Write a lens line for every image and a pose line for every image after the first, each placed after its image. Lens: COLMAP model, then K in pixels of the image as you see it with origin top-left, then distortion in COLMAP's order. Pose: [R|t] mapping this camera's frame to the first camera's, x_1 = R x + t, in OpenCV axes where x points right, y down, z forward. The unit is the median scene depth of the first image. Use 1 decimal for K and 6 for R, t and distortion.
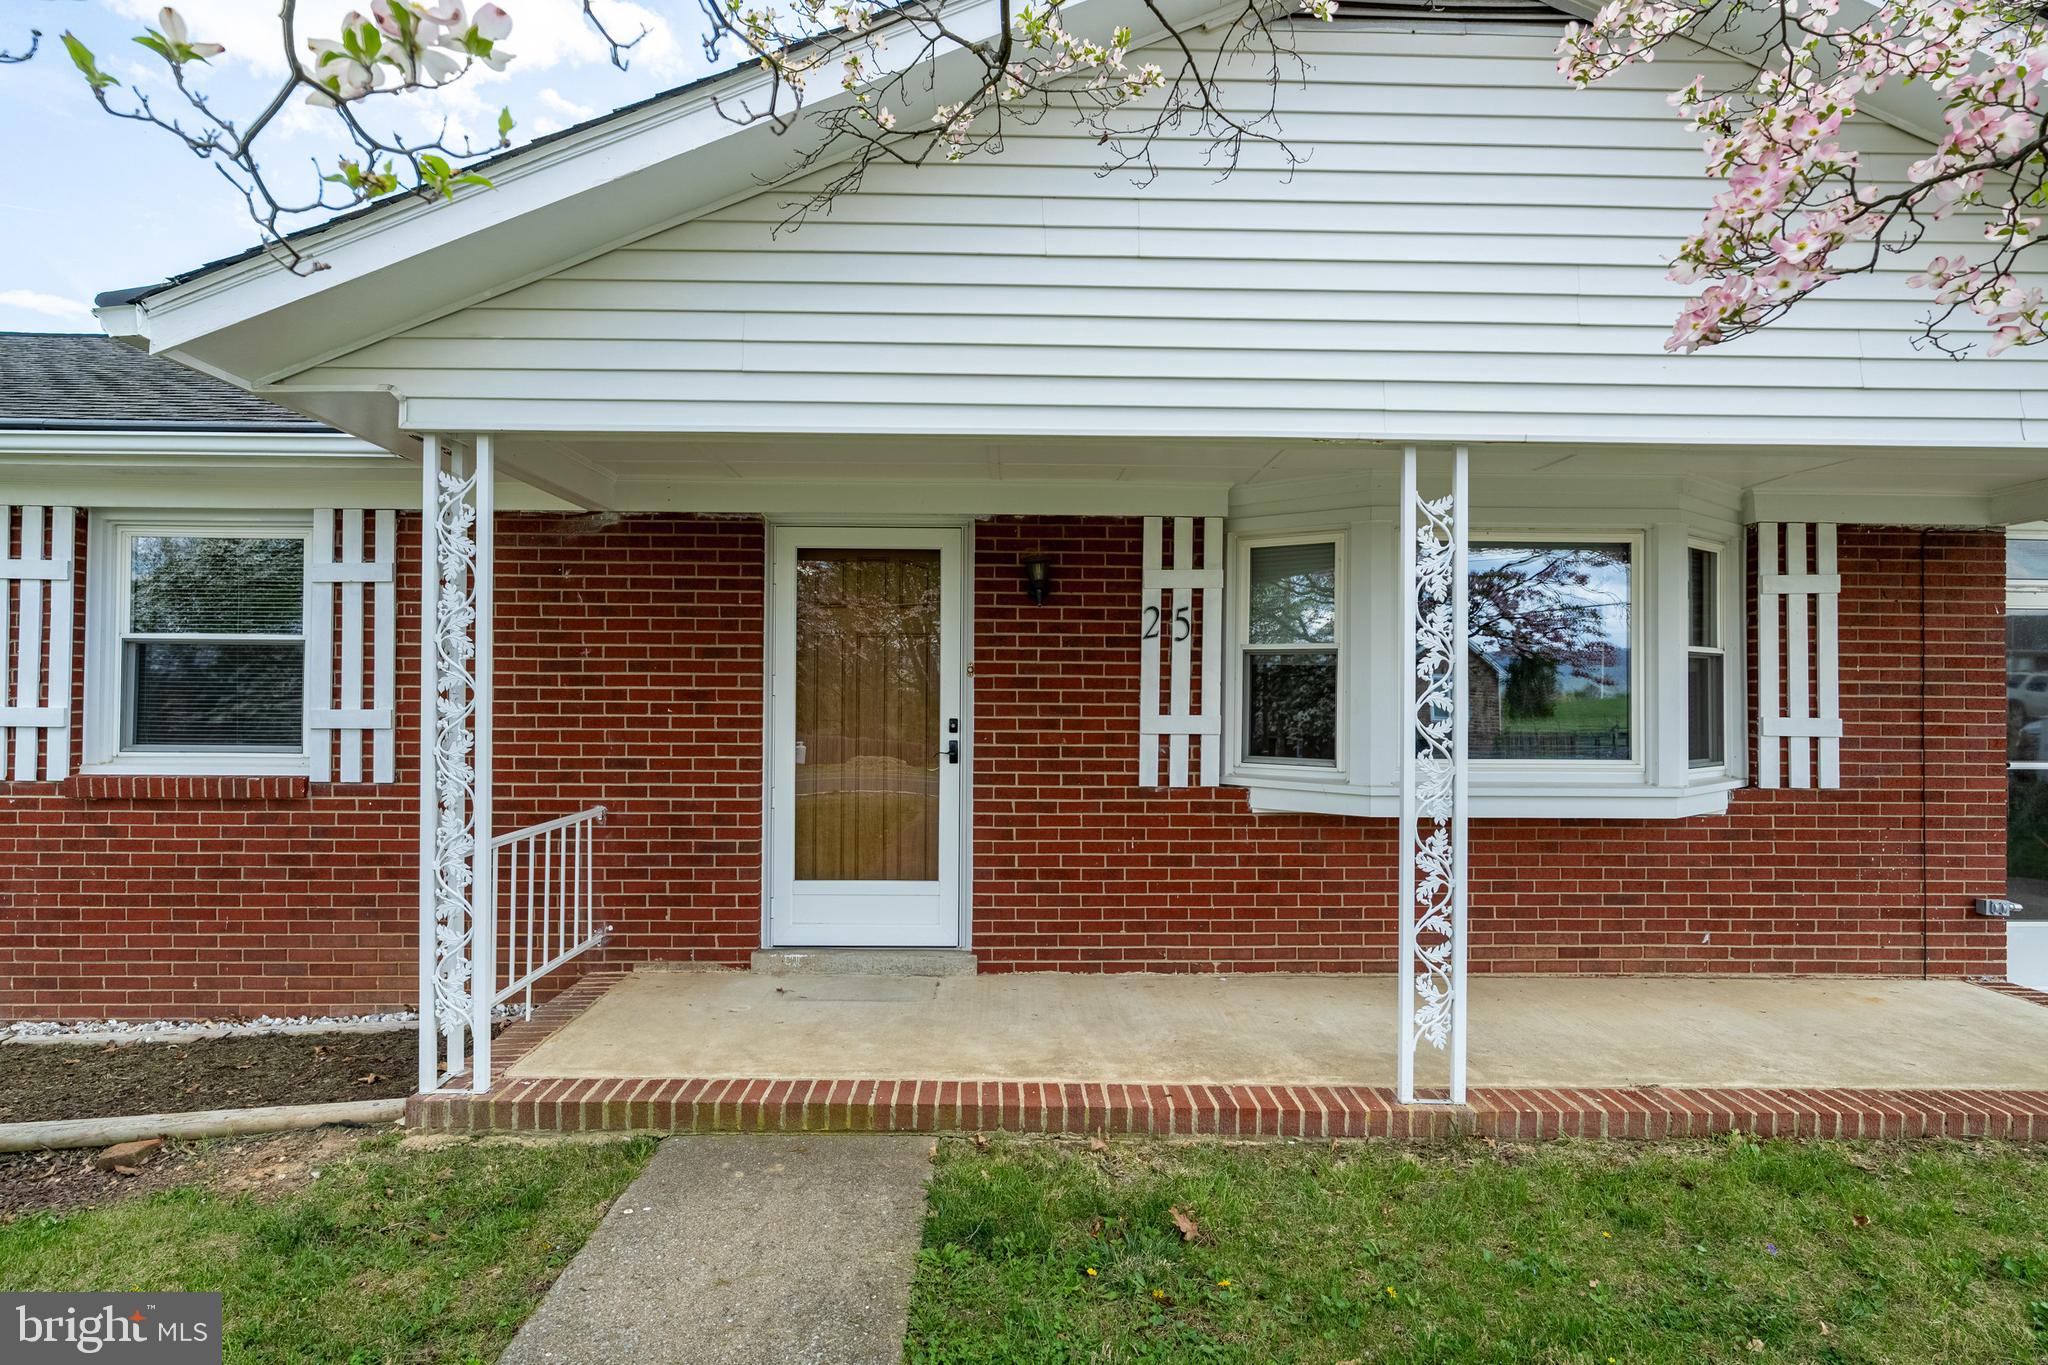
lens RADIAL K [[1081.5, 0, 1024.0], [0, 1081.5, 682.5], [0, 0, 1]] dist [-0.000918, 0.001835]
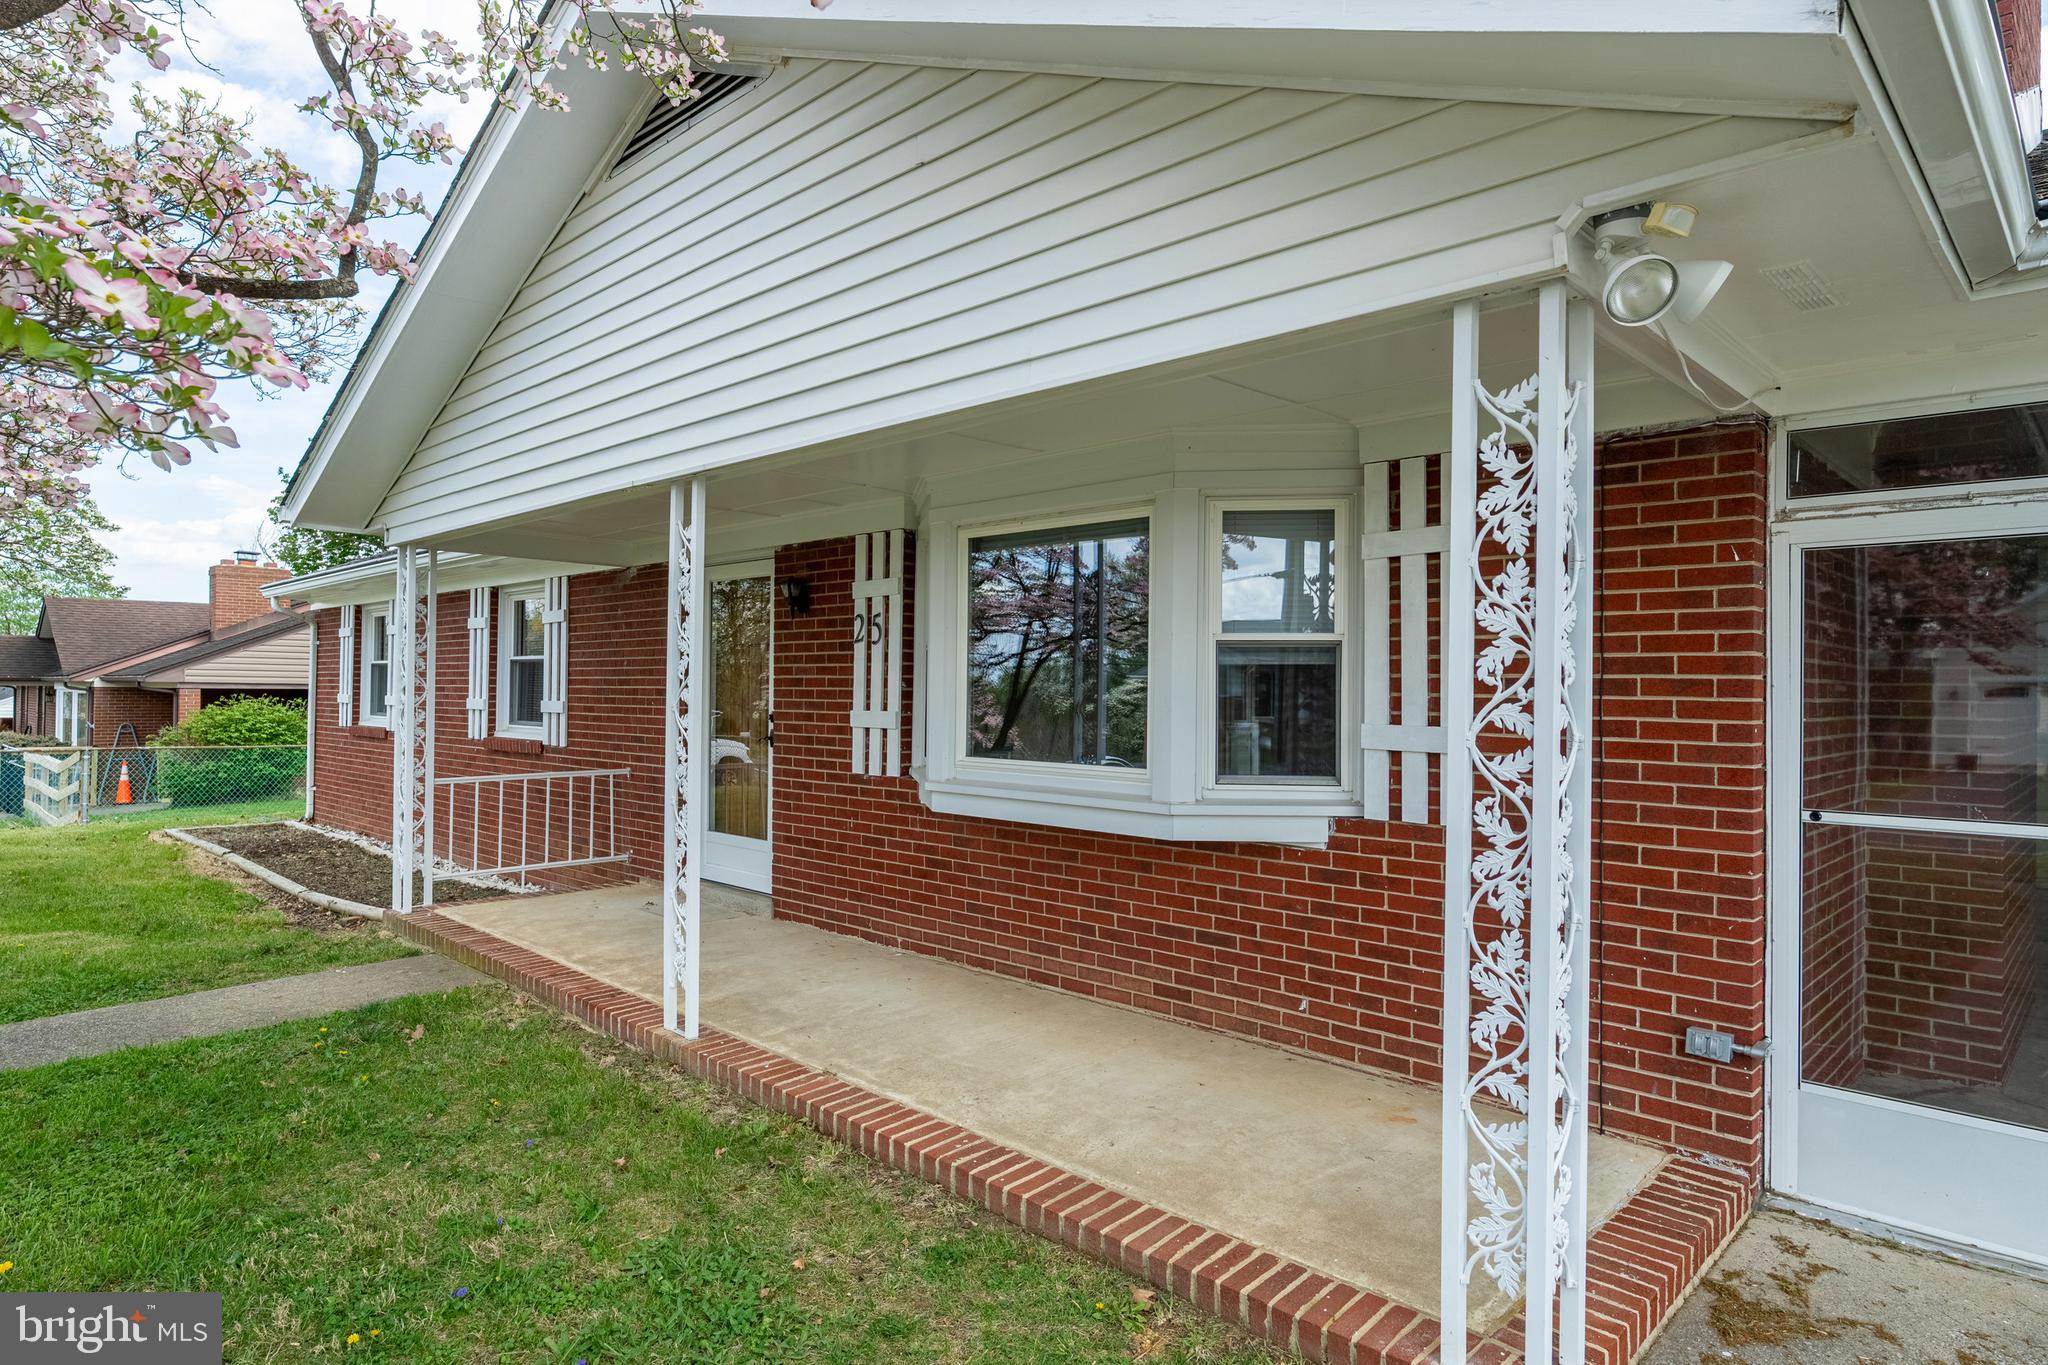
lens RADIAL K [[1156.3, 0, 1022.7], [0, 1156.3, 698.8], [0, 0, 1]] dist [0.001777, 0.000414]
pose [[0.705311, 0.005173, -0.708879, 1.092602], [-0.004630, 0.999986, 0.002690, 0.013843], [0.708883, 0.001385, 0.705325, 0.268638]]
